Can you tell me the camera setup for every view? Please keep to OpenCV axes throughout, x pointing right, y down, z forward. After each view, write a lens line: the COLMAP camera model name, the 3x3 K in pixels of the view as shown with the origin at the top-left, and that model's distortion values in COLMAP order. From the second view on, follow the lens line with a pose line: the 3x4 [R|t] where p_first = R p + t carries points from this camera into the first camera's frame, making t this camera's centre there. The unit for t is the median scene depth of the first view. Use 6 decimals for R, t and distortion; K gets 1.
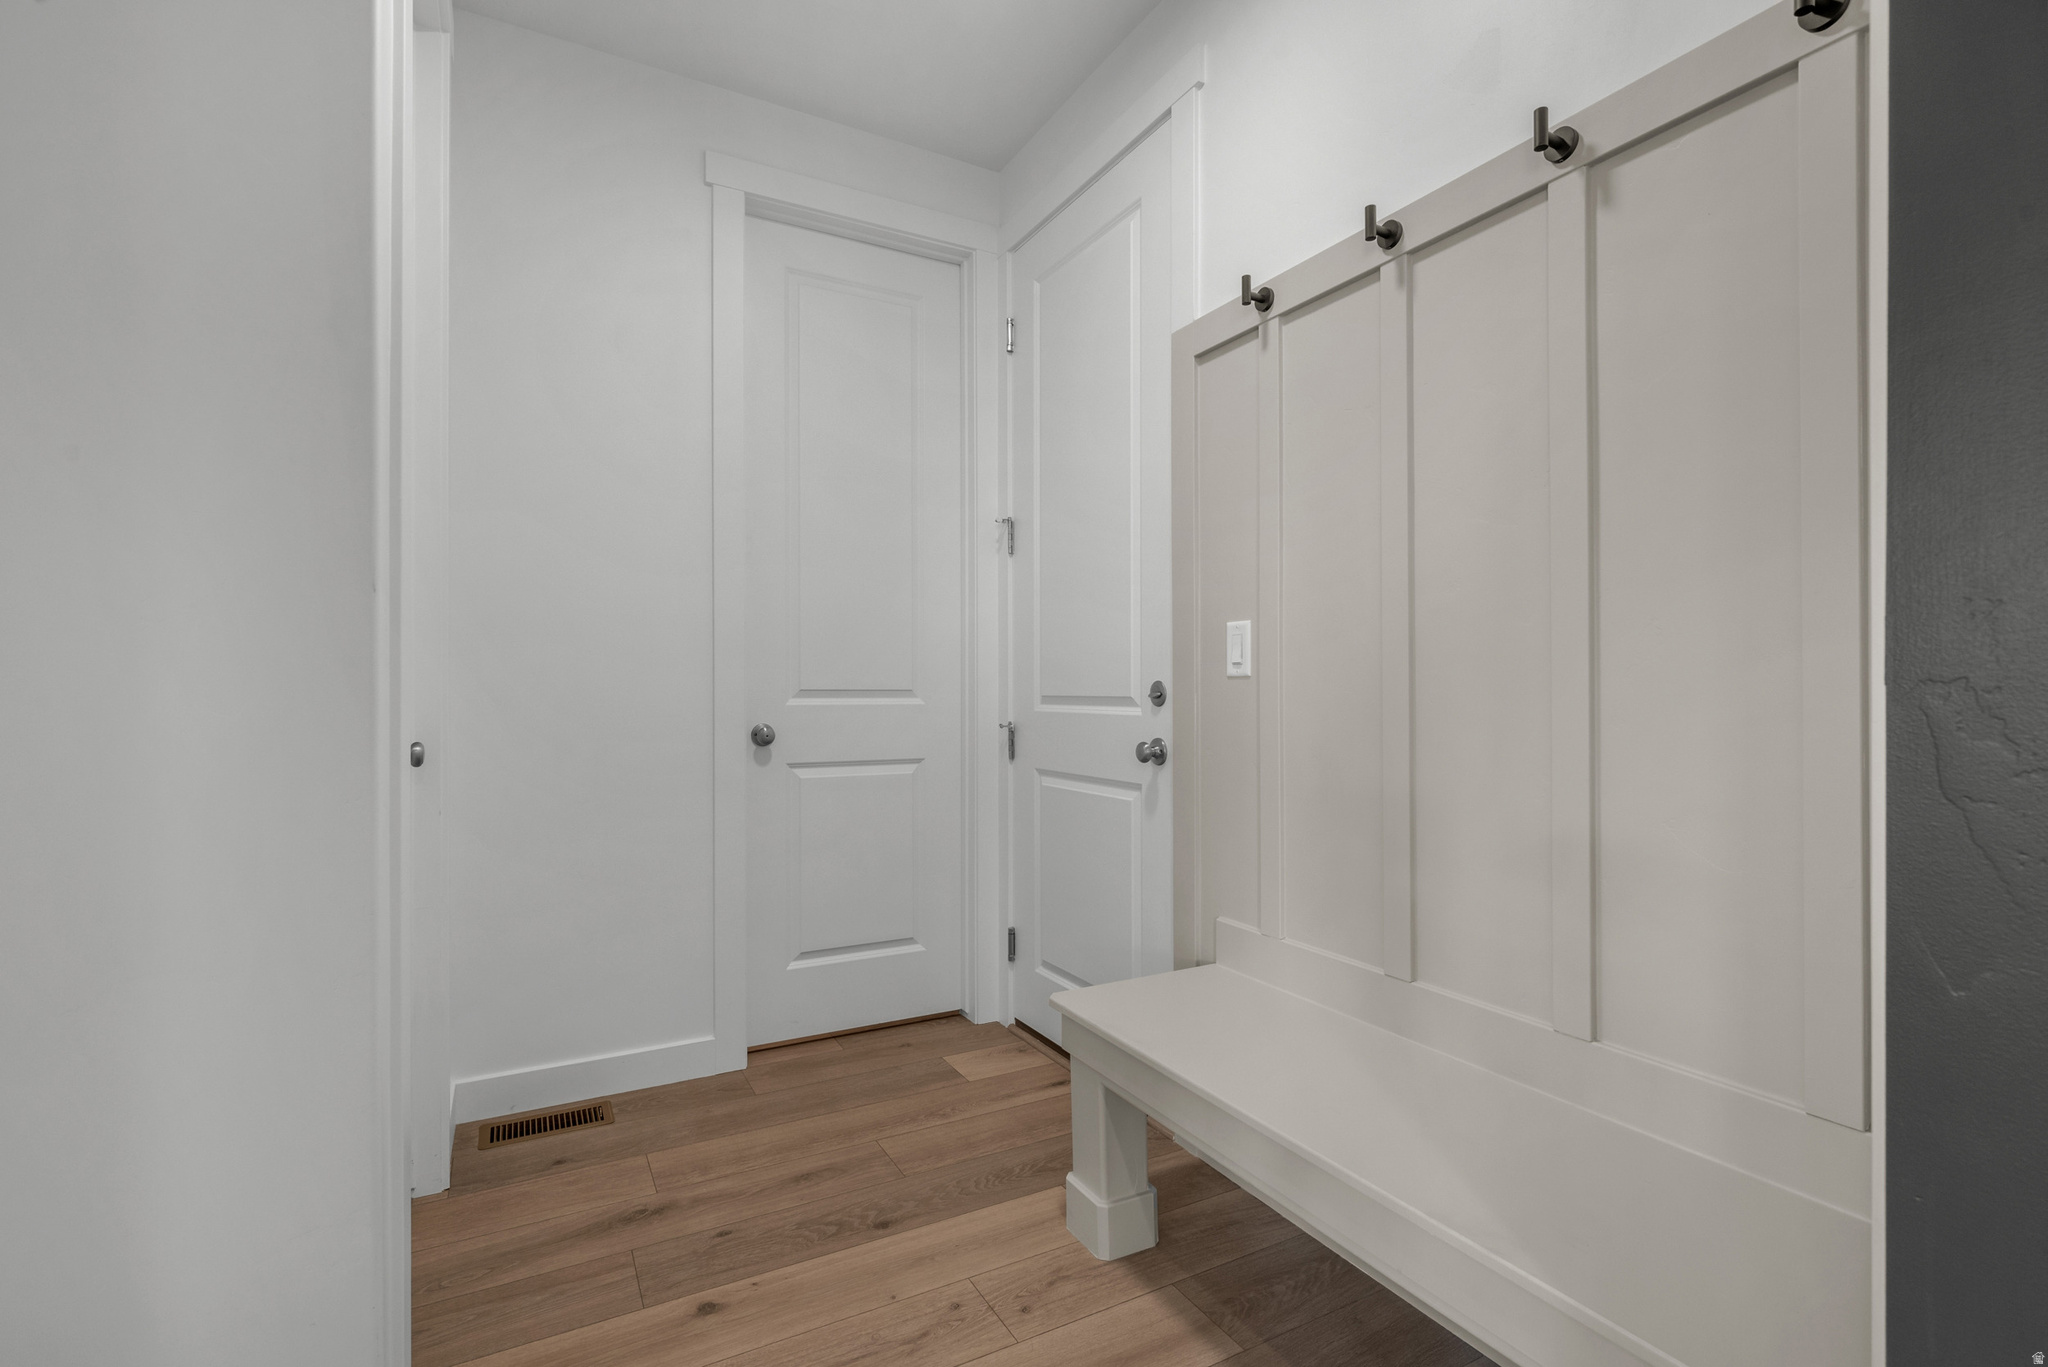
lens RADIAL K [[893.8, 0, 1026.8], [0, 893.8, 687.3], [0, 0, 1]] dist [0.001615, 0.000381]
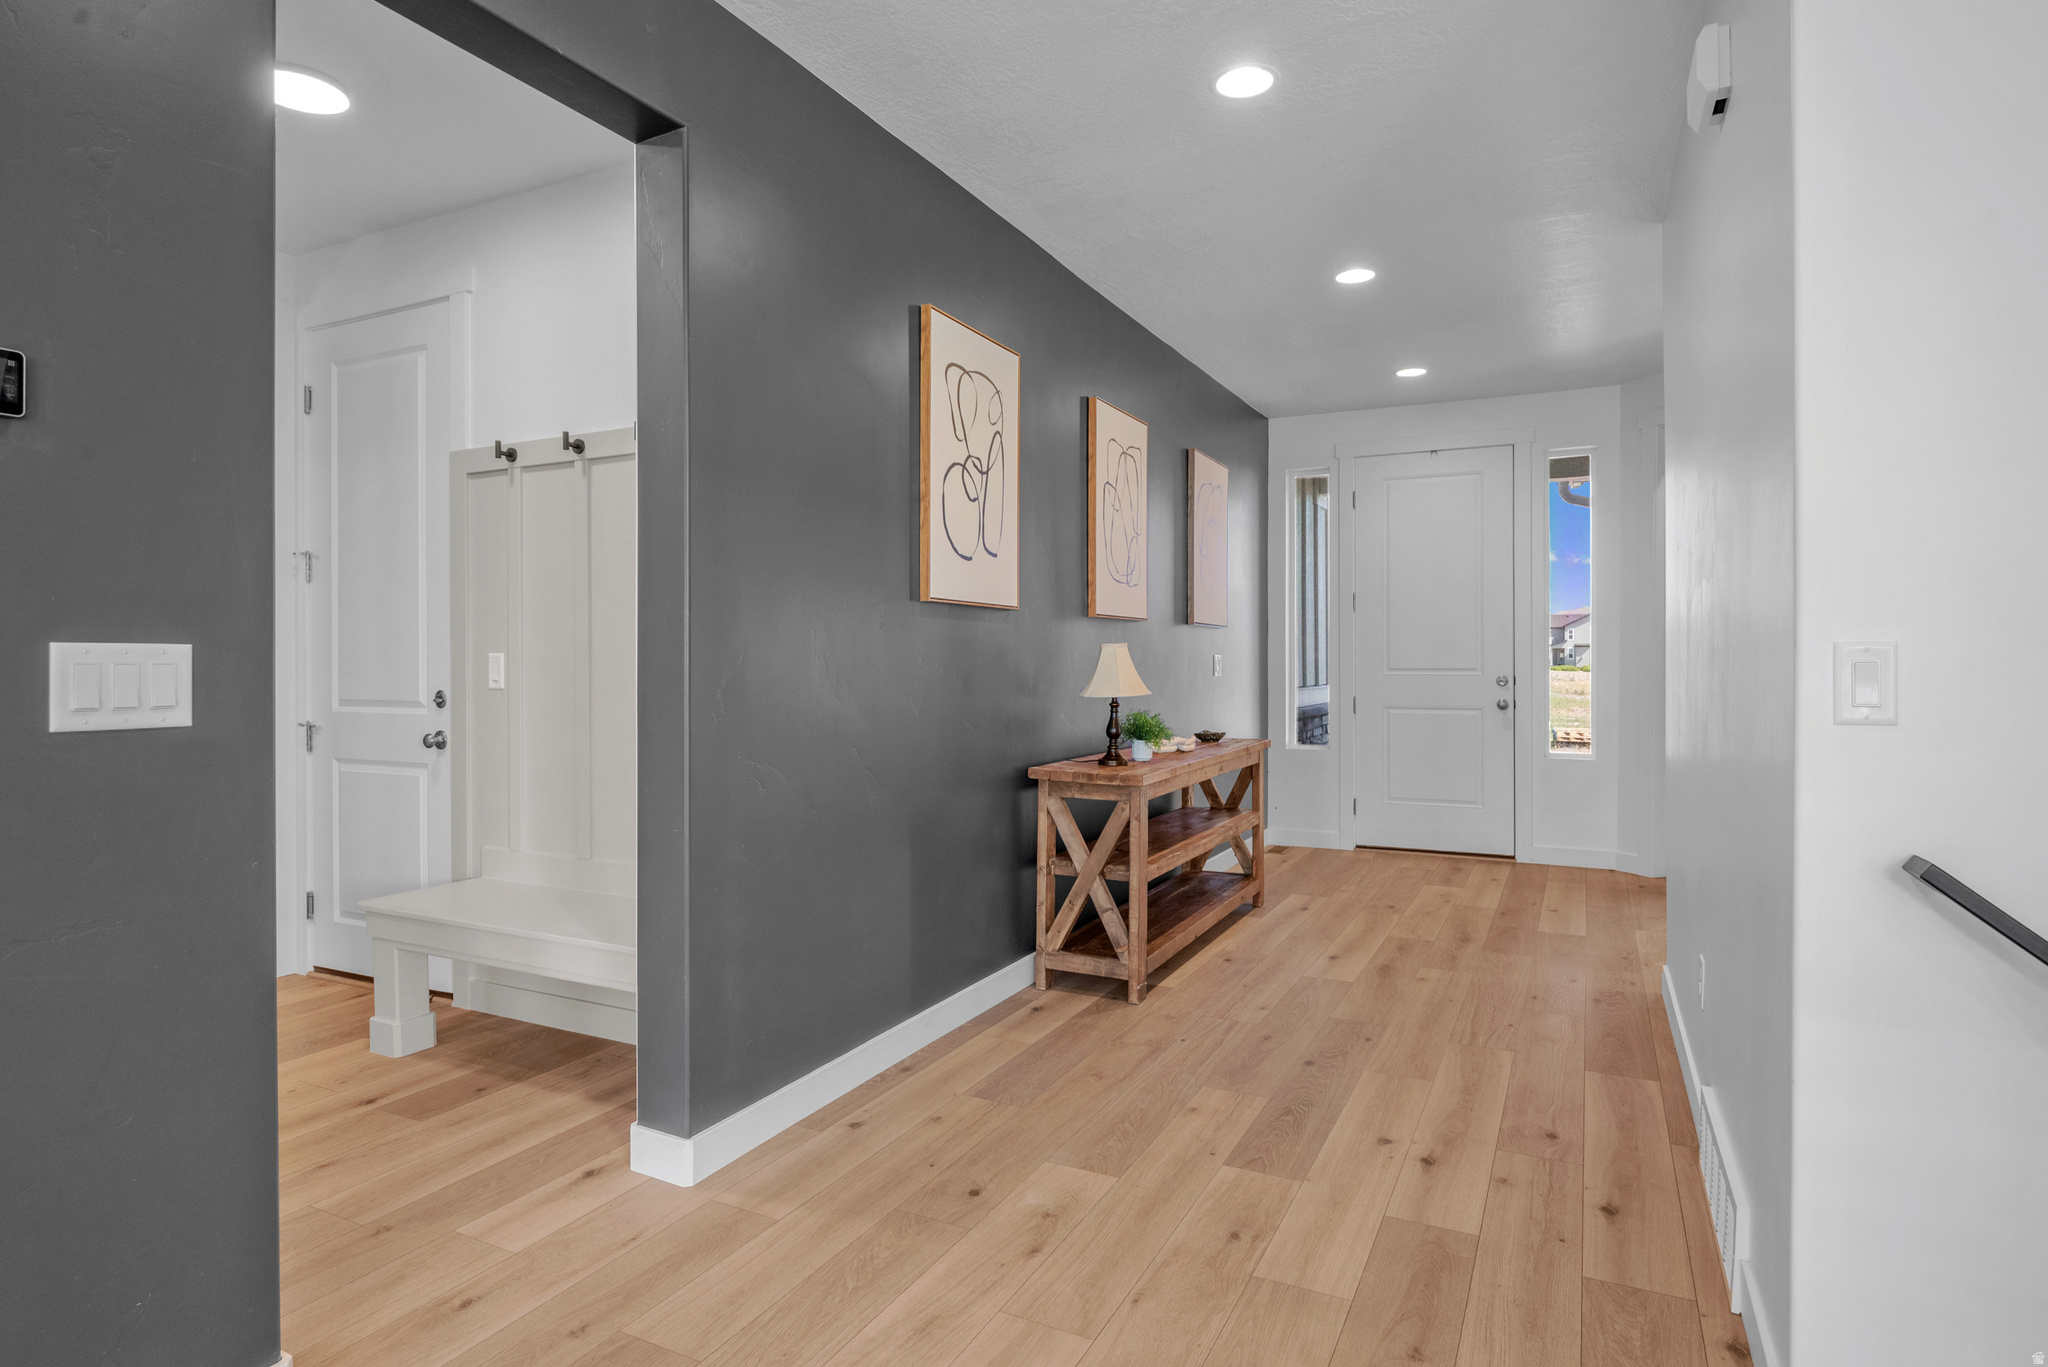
lens RADIAL K [[1109.5, 0, 1020.1], [0, 1109.5, 677.3], [0, 0, 1]] dist [-0.002021, 0.000972]
pose [[0.827072, -0.003244, 0.562087, -0.085745], [-0.005492, 0.999889, 0.013853, -0.059801], [-0.562069, -0.014545, 0.826962, -1.019900]]
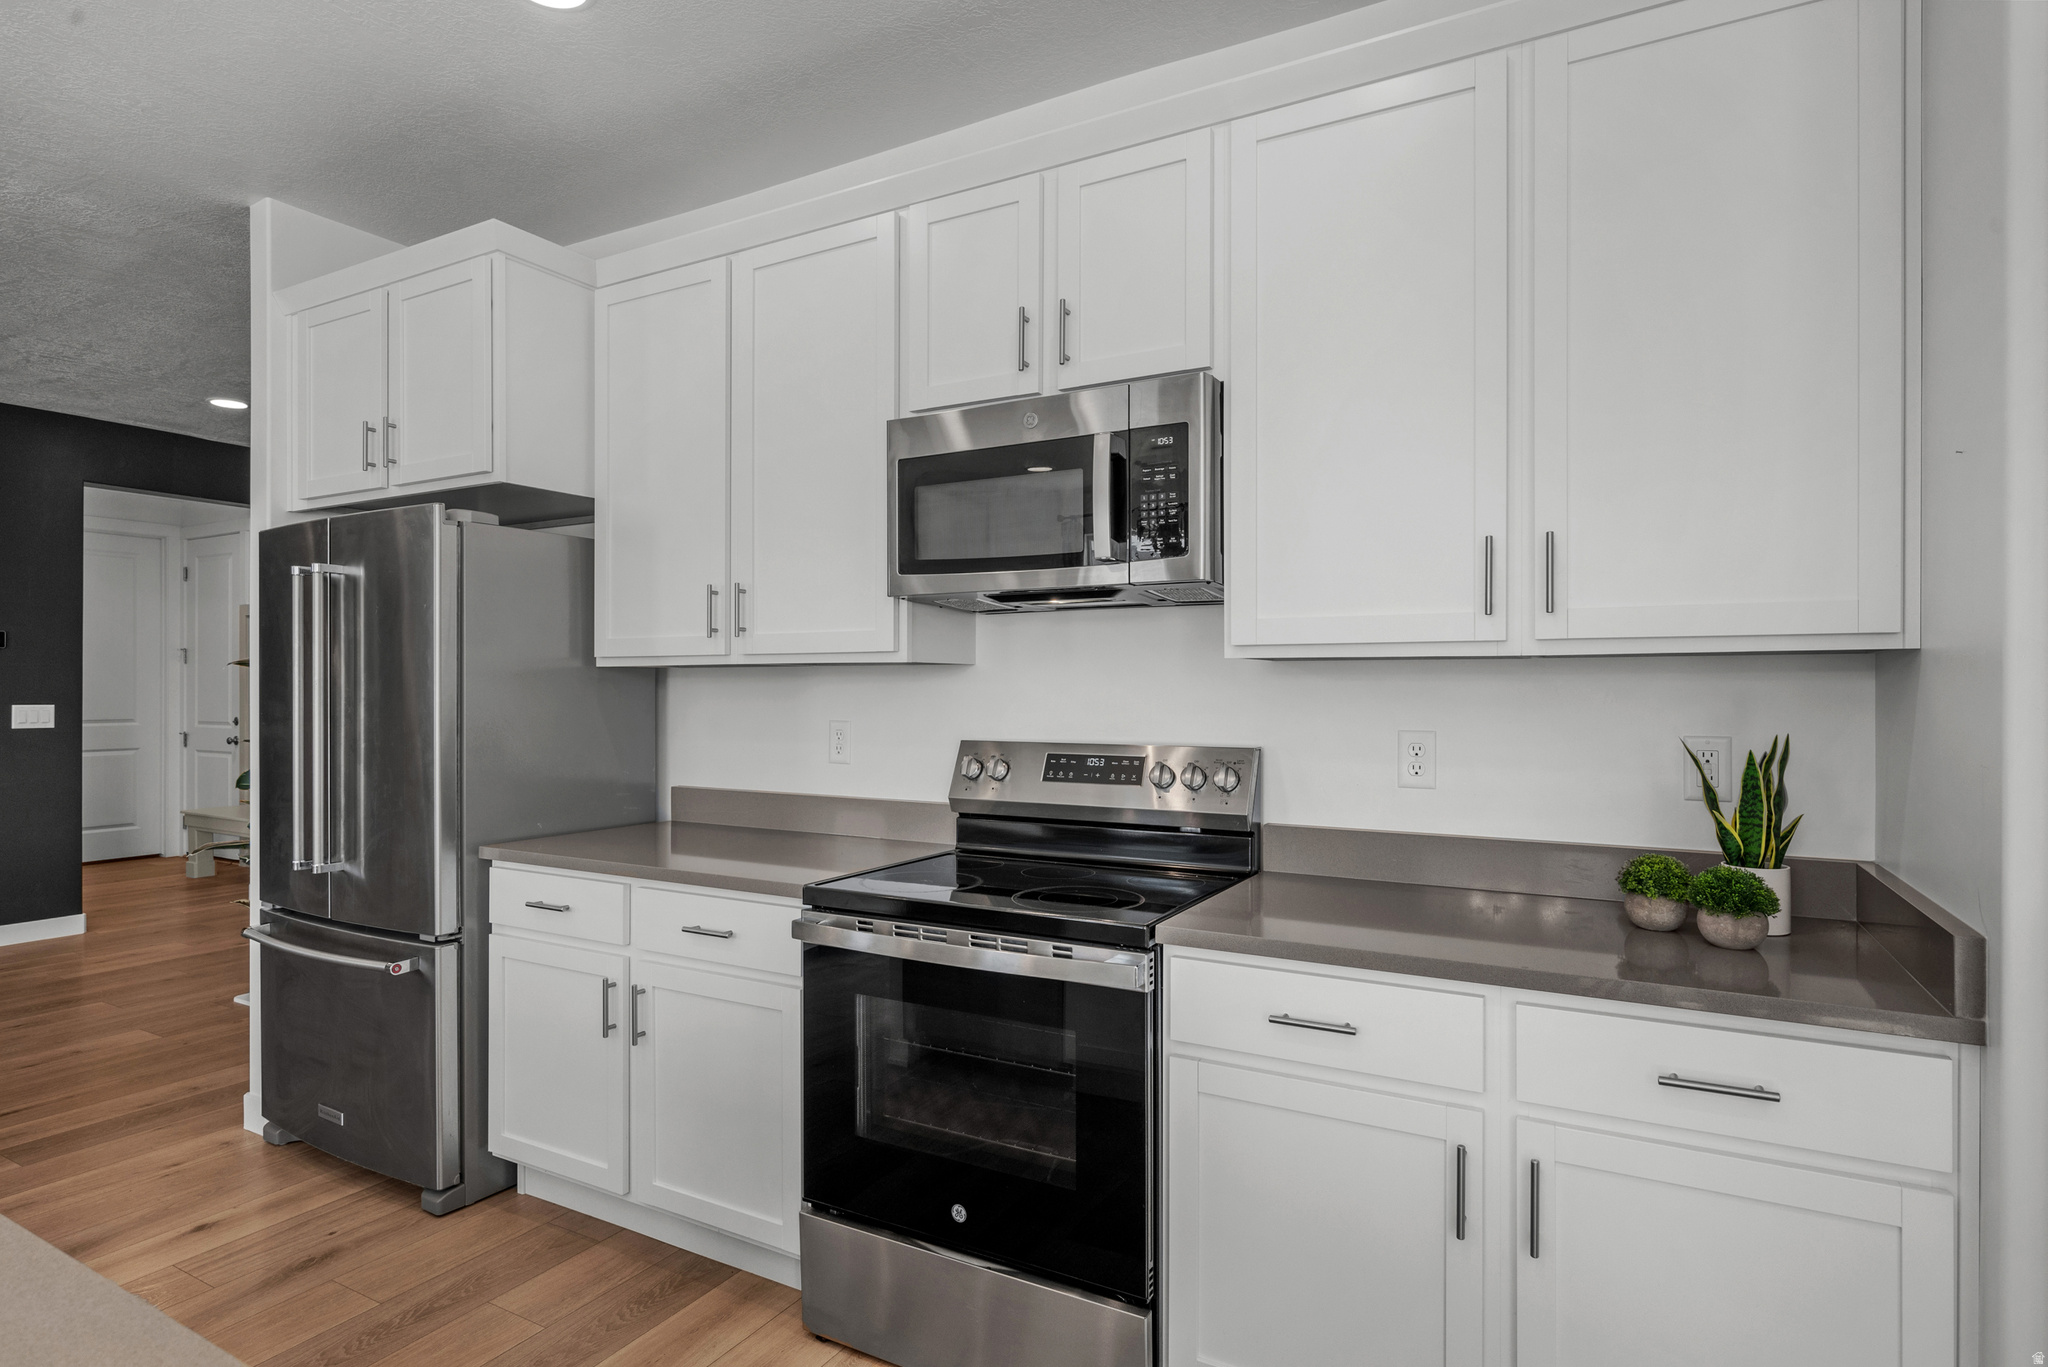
lens RADIAL K [[1061.7, 0, 1033.8], [0, 1061.7, 693.9], [0, 0, 1]] dist [-0.004326, -0.000942]
pose [[0.845857, -0.002111, 0.533406, 0.539750], [-0.001627, 0.999977, 0.006537, -0.118112], [-0.533408, -0.006397, 0.845834, -3.622392]]
